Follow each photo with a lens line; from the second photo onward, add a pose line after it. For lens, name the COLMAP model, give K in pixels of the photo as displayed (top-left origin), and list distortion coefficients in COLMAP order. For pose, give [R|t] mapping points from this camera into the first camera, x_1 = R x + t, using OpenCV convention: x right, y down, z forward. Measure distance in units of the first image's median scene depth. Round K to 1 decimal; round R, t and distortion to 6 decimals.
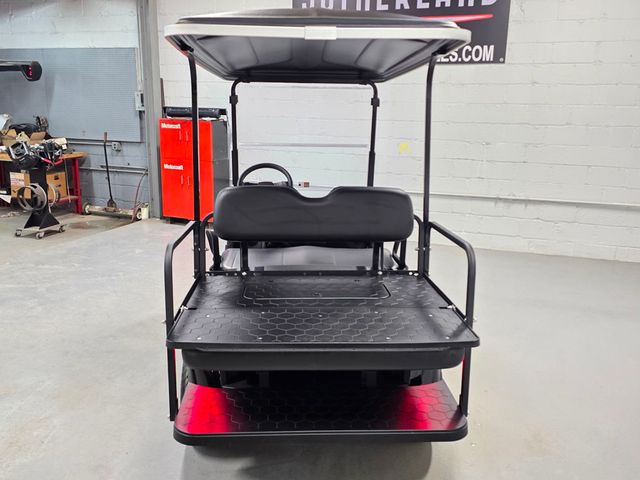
lens RADIAL K [[579.4, 0, 317.5], [0, 579.4, 238.7], [0, 0, 1]] dist [0.075831, -0.011174]
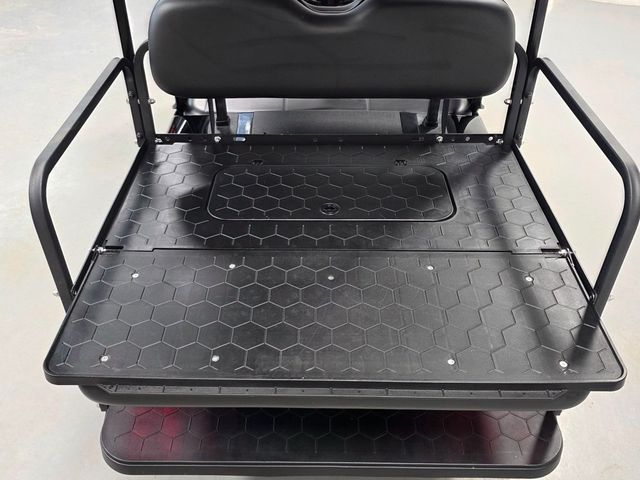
lens RADIAL K [[579.4, 0, 315.7], [0, 579.4, 238.9], [0, 0, 1]] dist [0.075831, -0.011174]
pose [[0.997640, 0.026481, -0.063348, 0.023016], [0.005762, 0.887087, 0.461567, -0.149609], [0.068418, -0.460843, 0.884841, 0.460165]]
